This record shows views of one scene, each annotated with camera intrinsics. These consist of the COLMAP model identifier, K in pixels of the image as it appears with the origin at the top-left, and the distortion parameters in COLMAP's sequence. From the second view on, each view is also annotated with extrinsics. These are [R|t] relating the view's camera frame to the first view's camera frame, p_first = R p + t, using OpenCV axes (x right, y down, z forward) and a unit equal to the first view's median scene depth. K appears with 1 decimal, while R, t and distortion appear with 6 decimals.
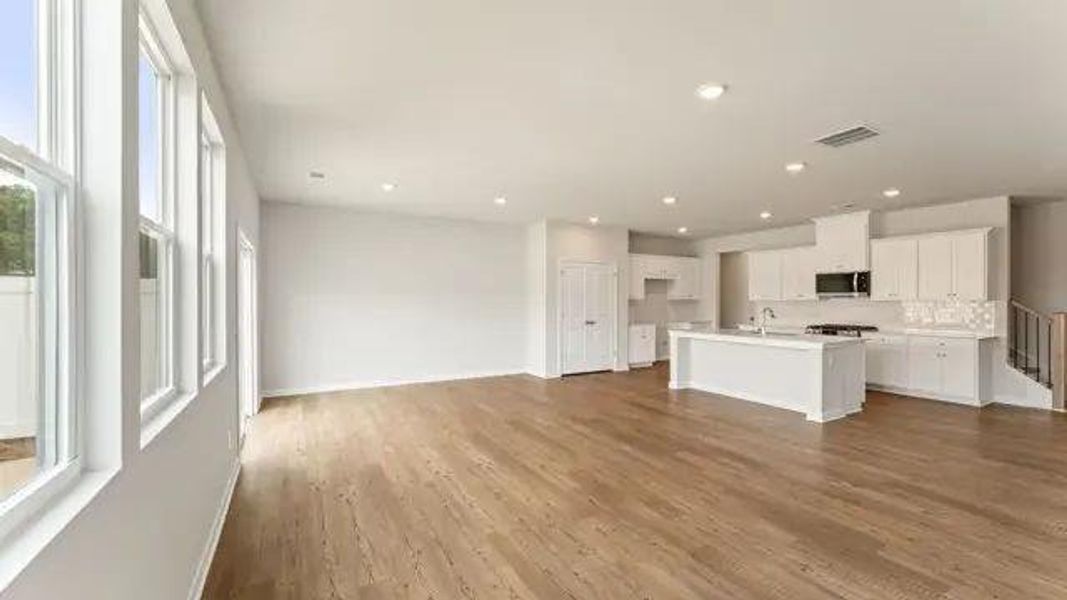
lens RADIAL K [[426.1, 0, 533.5], [0, 426.1, 300.0], [0, 0, 1]] dist [0.000653, 0.000163]
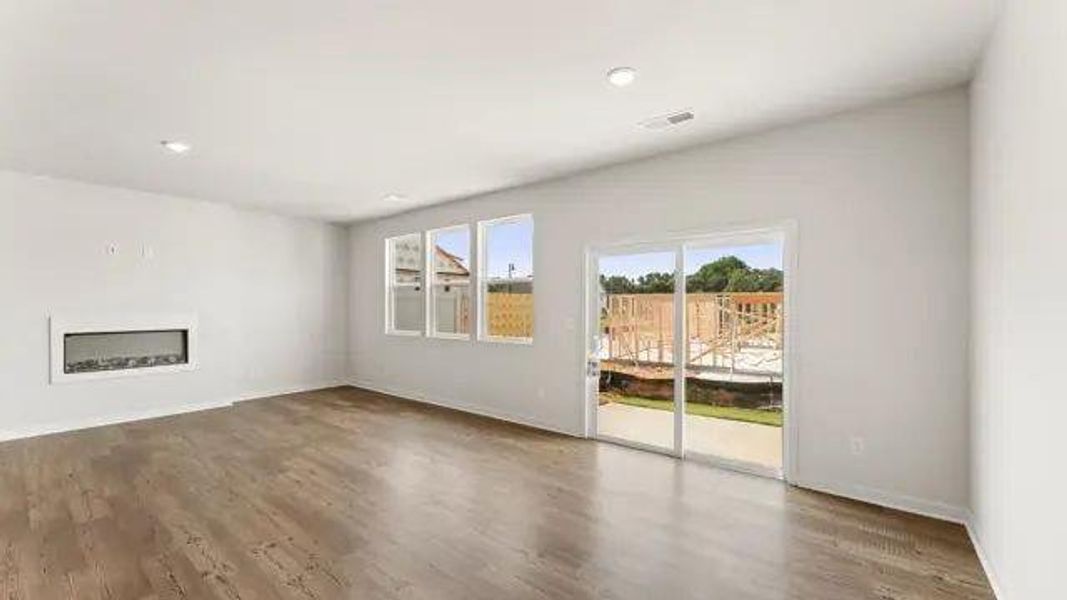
lens RADIAL K [[426.1, 0, 533.5], [0, 426.1, 300.0], [0, 0, 1]] dist [0.000653, 0.000163]
pose [[-0.928811, -0.000776, -0.370552, -0.097307], [-0.002381, 0.999990, 0.003874, -0.018236], [0.370545, 0.004481, -0.928804, 2.317912]]
